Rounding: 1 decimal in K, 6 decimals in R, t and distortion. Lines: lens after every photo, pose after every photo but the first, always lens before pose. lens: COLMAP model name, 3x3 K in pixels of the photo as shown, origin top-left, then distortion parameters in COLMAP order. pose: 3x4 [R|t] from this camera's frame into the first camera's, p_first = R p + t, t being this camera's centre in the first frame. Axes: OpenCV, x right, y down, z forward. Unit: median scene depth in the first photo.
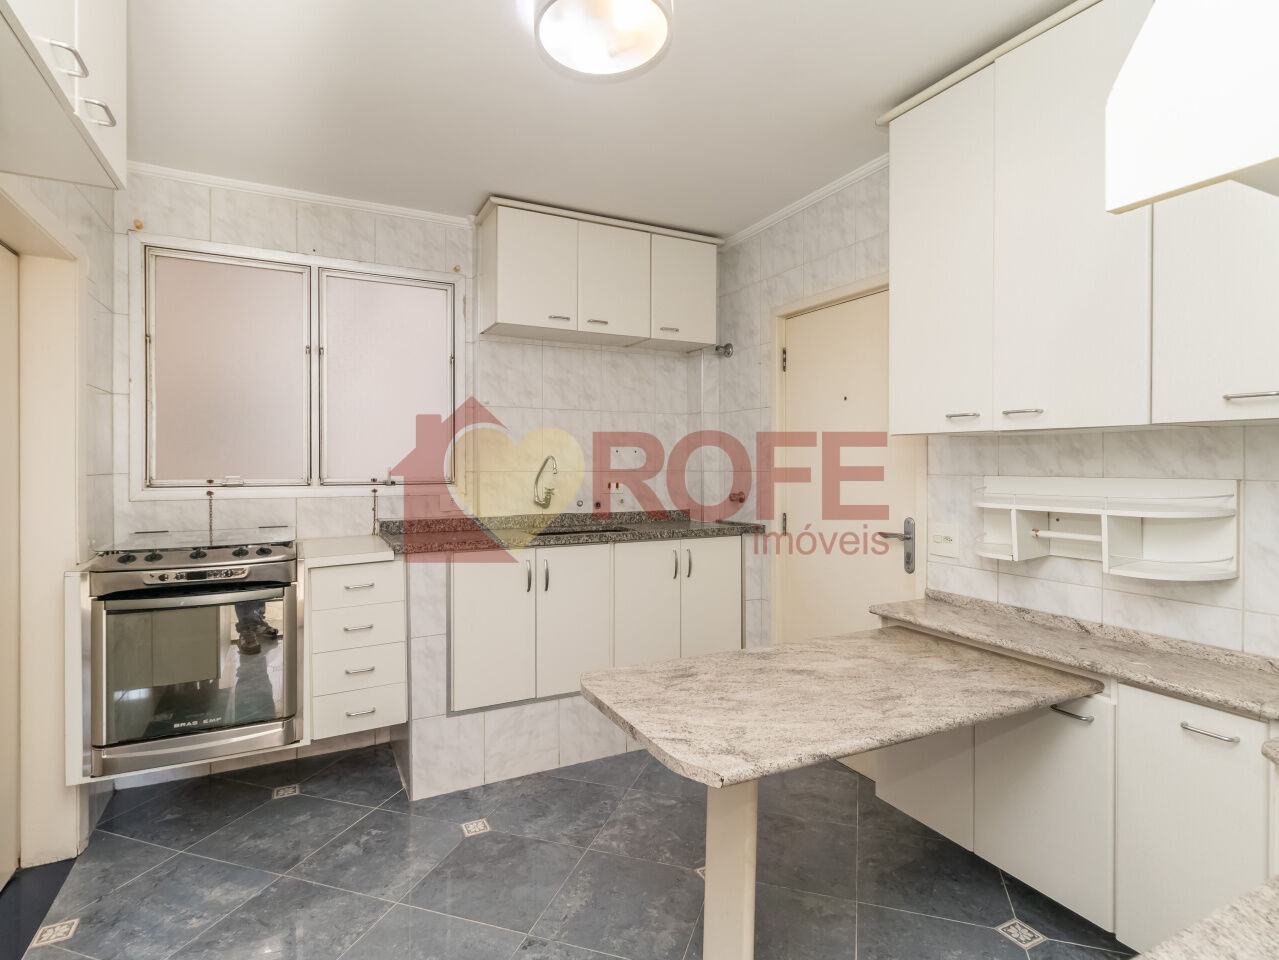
lens RADIAL K [[685.8, 0, 634.3], [0, 685.8, 472.3], [0, 0, 1]] dist [0.004180, 0.000724]
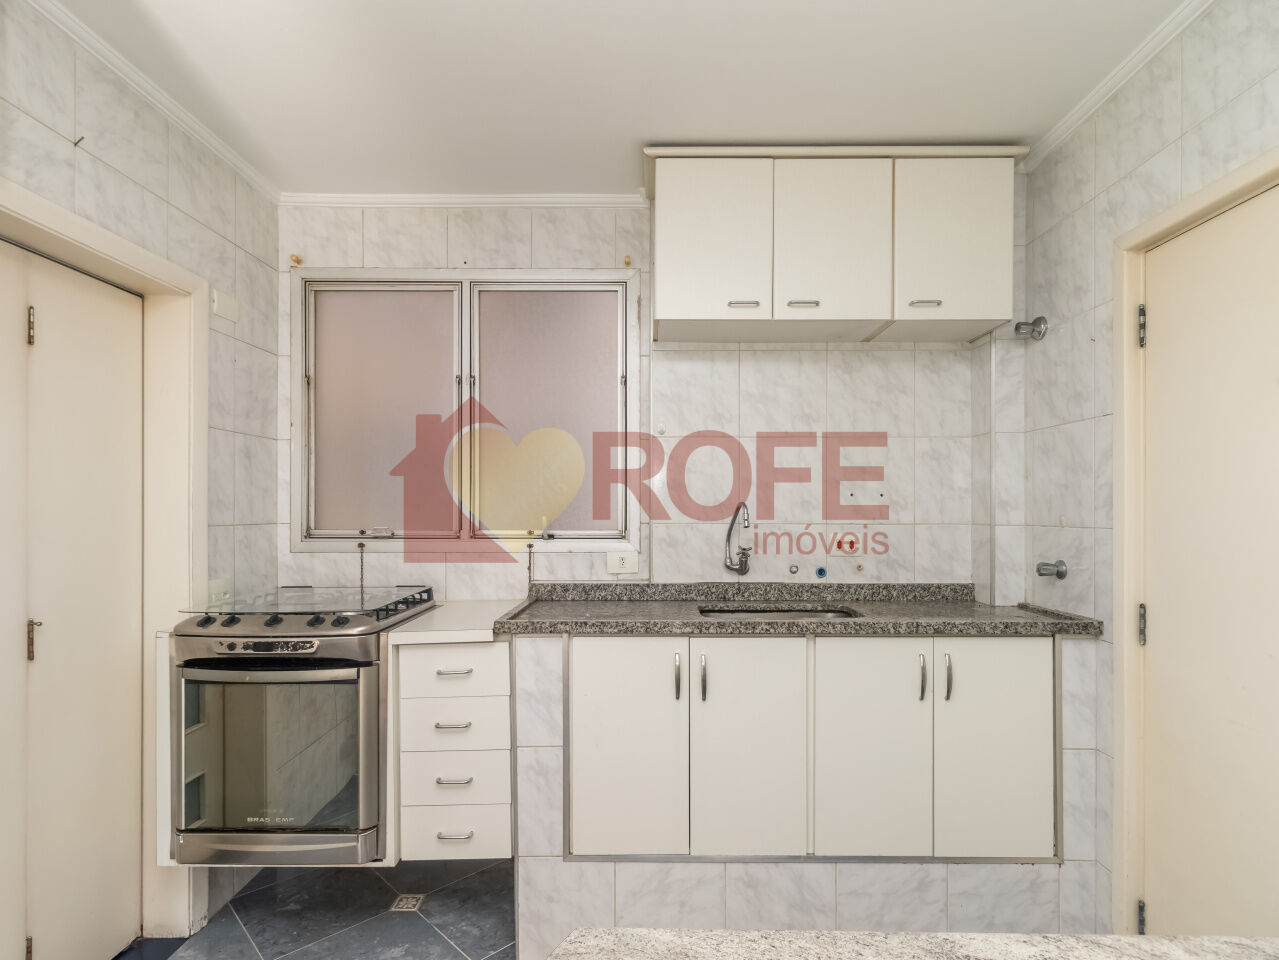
lens RADIAL K [[685.8, 0, 648.2], [0, 685.8, 512.9], [0, 0, 1]] dist [0.004180, 0.000724]
pose [[0.889908, 0.002291, -0.456134, 0.133208], [-0.005710, 0.999965, -0.006118, -0.009070], [0.456104, 0.008049, 0.889890, 0.369570]]
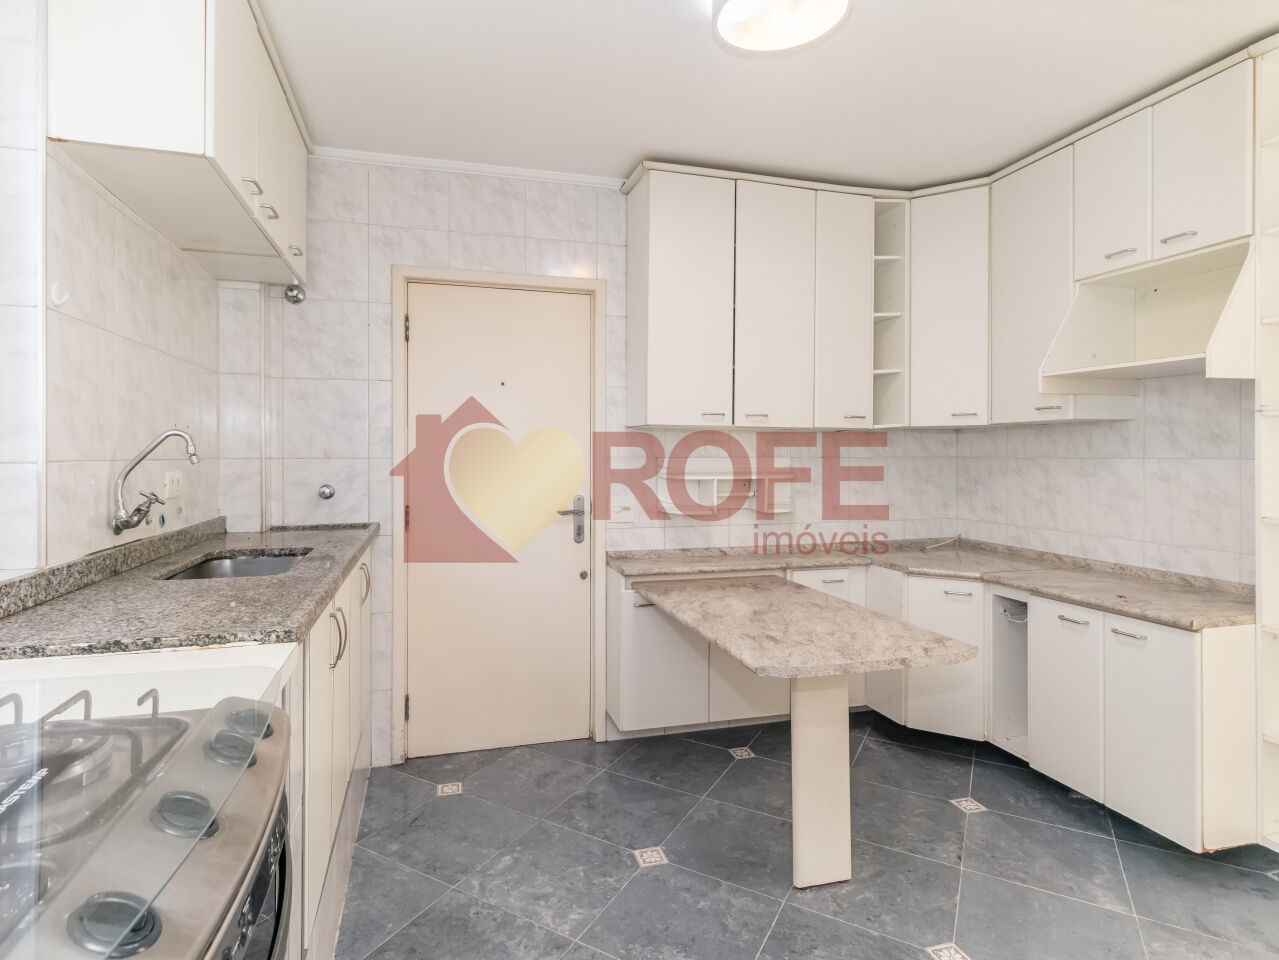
lens RADIAL K [[685.8, 0, 635.8], [0, 685.8, 458.8], [0, 0, 1]] dist [0.004180, 0.000724]
pose [[0.176868, -0.009391, 0.984190, -0.661572], [0.012494, 0.999895, 0.007296, -0.002277], [-0.984155, 0.011006, 0.176967, 0.638881]]
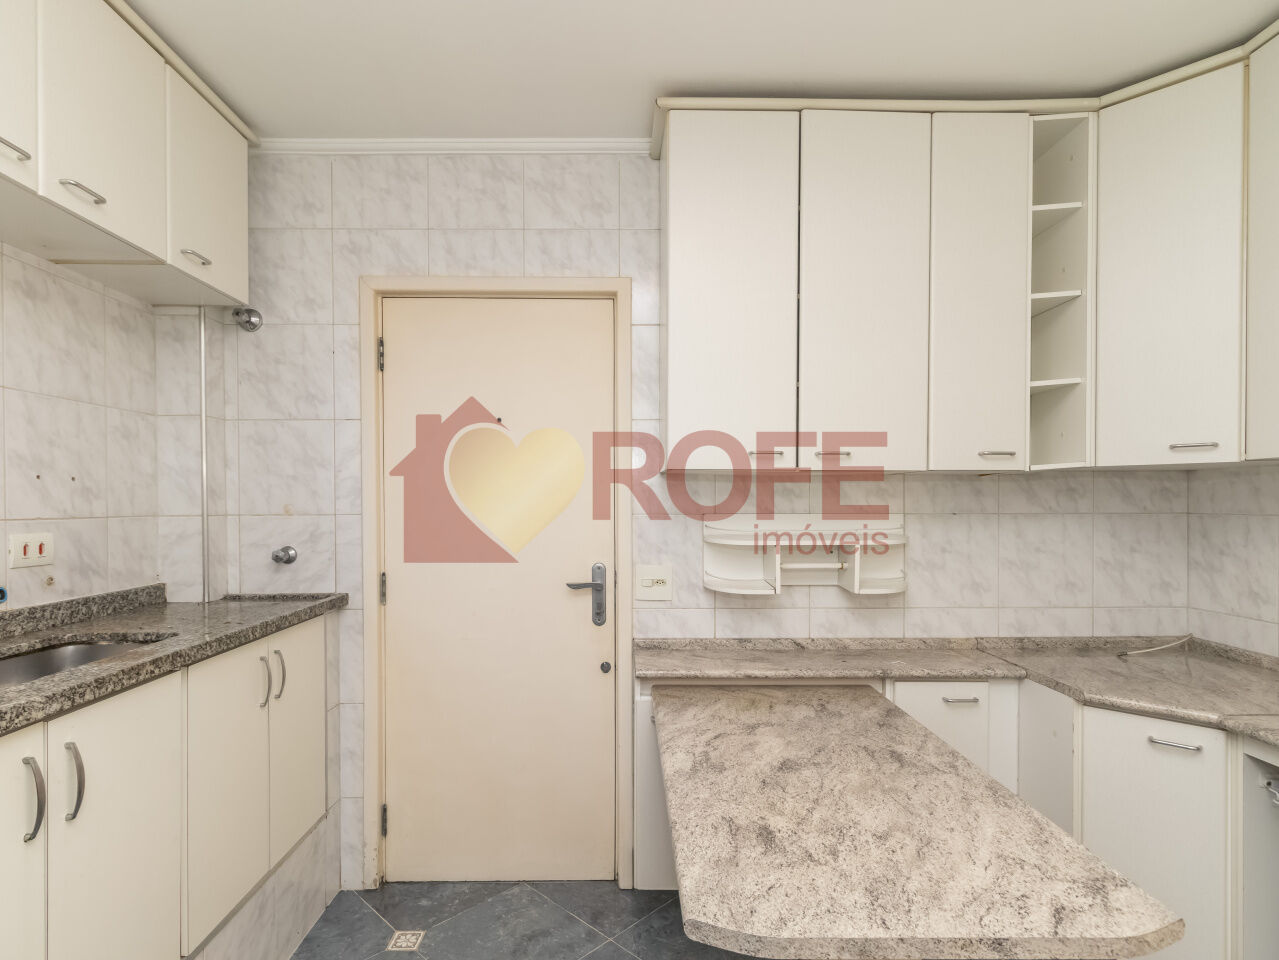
lens RADIAL K [[685.8, 0, 637.1], [0, 685.8, 512.4], [0, 0, 1]] dist [0.004180, 0.000724]
pose [[0.429353, -0.015287, 0.903007, -0.346240], [0.013245, 0.999856, 0.010629, -0.007427], [-0.903040, 0.007397, 0.429493, 0.524092]]
